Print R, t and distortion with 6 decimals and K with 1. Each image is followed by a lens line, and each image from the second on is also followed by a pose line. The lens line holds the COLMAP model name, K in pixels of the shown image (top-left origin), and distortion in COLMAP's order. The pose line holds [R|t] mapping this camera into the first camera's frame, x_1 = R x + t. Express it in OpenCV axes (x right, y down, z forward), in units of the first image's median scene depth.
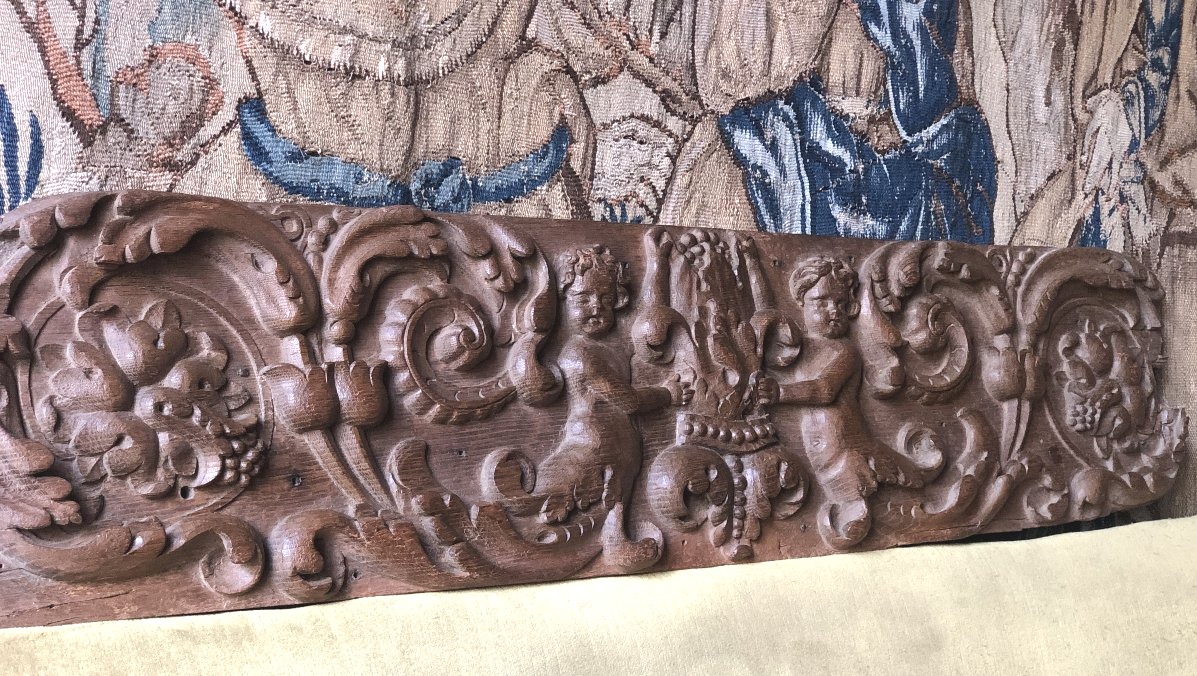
lens RADIAL K [[1788.6, 0, 596.8], [0, 1788.6, 444.5], [0, 0, 1]] dist [0.025975, 0.040938]
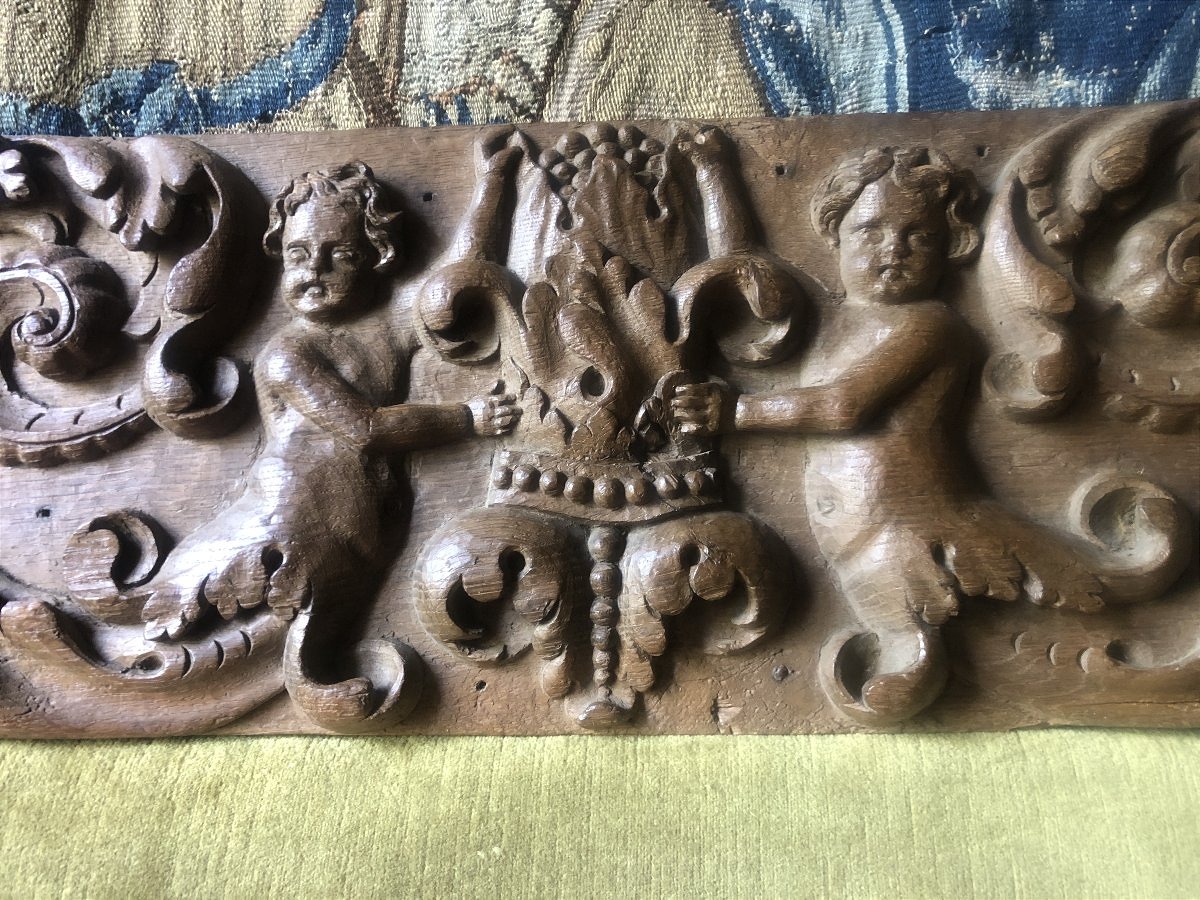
lens RADIAL K [[982.0, 0, 605.1], [0, 982.0, 447.5], [0, 0, 1]] dist [-0.000980, 0.010416]
pose [[0.768686, 0.012991, -0.639495, 0.268576], [-0.009853, 0.999916, 0.008470, -0.021261], [0.639551, -0.000210, 0.768749, 0.791061]]
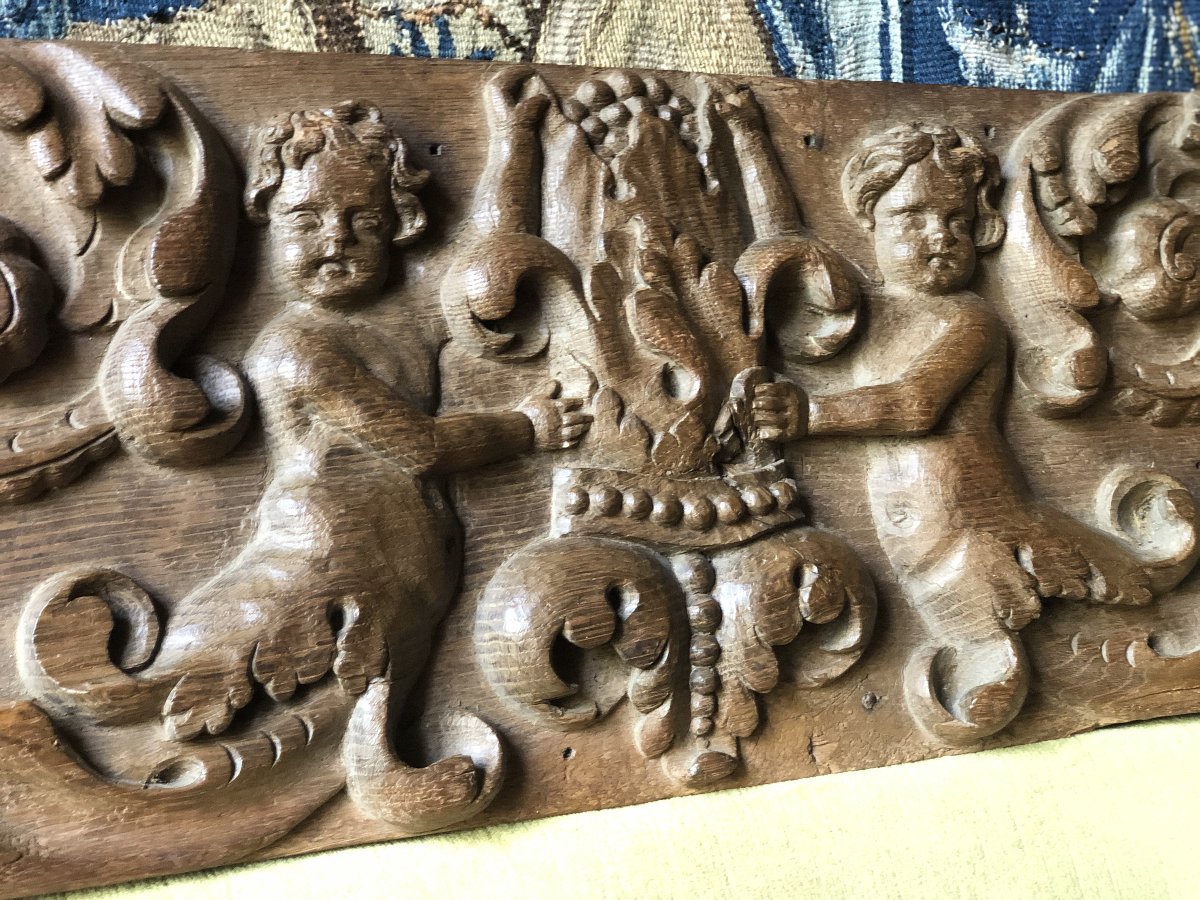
lens RADIAL K [[1811.4, 0, 602.0], [0, 1811.4, 441.6], [0, 0, 1]] dist [0.094223, -0.445079]
pose [[0.981748, -0.025485, -0.188471, 0.144814], [0.024567, 0.999672, -0.007203, -0.020386], [0.188593, 0.002441, 0.982052, 0.550635]]
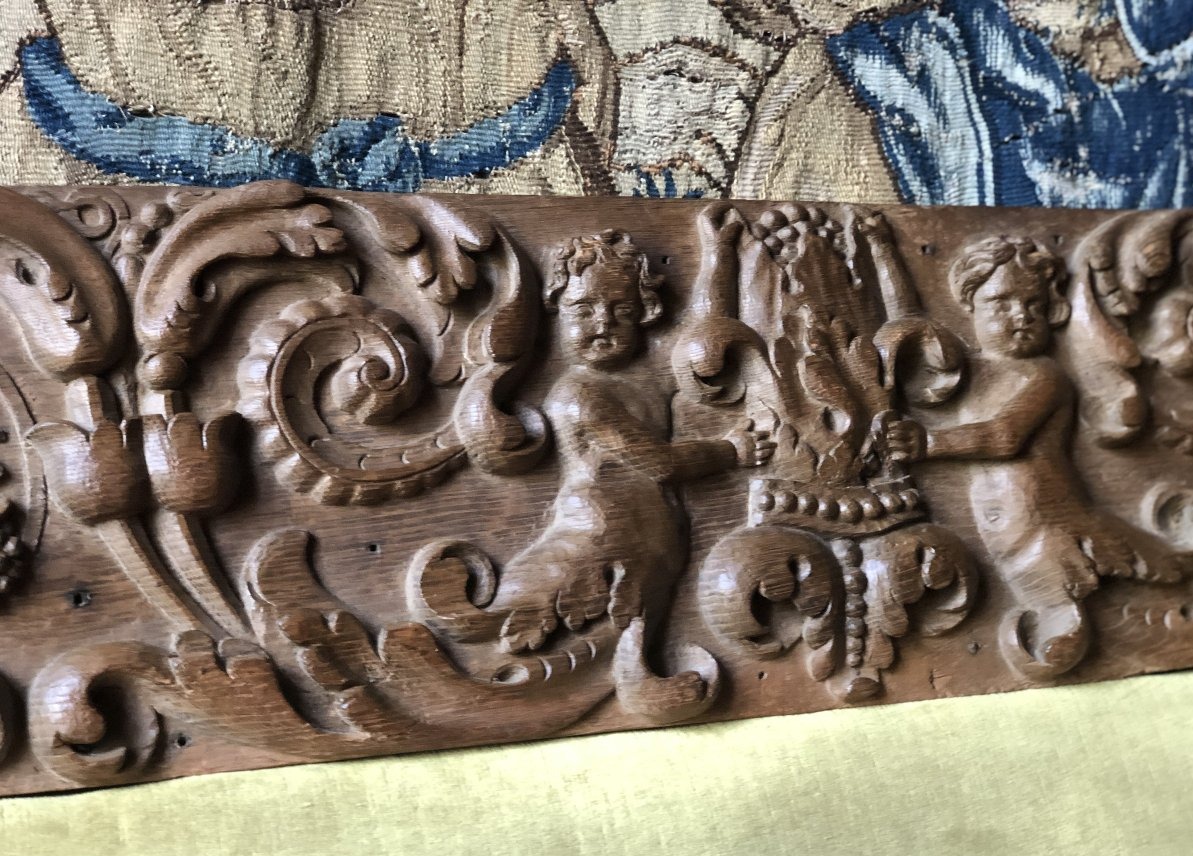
lens RADIAL K [[1786.5, 0, 599.3], [0, 1786.5, 456.6], [0, 0, 1]] dist [0.046964, -0.002667]
pose [[0.967350, -0.038487, -0.250506, 0.157138], [0.027548, 0.998514, -0.047028, 0.003927], [0.251943, 0.038591, 0.966972, 0.351383]]
